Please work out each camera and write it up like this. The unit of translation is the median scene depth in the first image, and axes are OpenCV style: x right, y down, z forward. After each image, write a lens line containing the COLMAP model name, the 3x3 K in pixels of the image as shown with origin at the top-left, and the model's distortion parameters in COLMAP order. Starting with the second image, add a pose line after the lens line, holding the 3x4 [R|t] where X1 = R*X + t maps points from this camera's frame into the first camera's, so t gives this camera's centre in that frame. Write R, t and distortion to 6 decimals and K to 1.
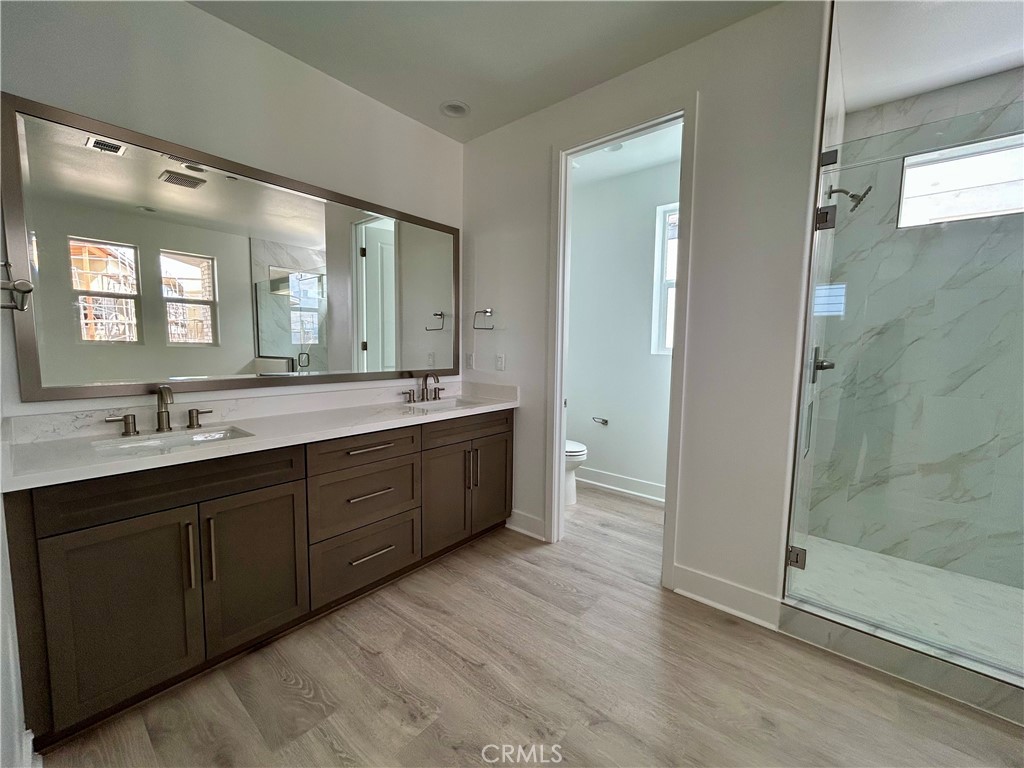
lens RADIAL K [[412.2, 0, 514.2], [0, 412.2, 385.2], [0, 0, 1]] dist [0.000435, -0.000176]
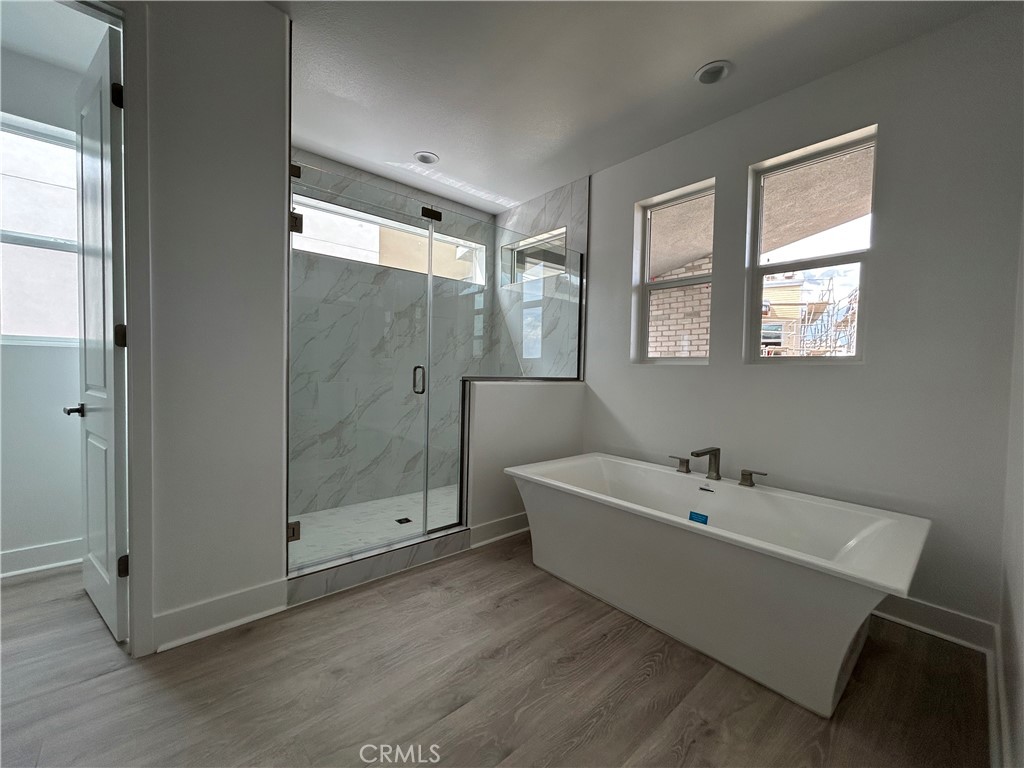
lens RADIAL K [[412.2, 0, 514.2], [0, 412.2, 385.2], [0, 0, 1]] dist [0.000435, -0.000176]
pose [[0.137144, -0.049617, 0.989308, -0.286979], [0.066876, 0.996930, 0.040728, 0.030011], [-0.988291, 0.060576, 0.140041, 0.255220]]
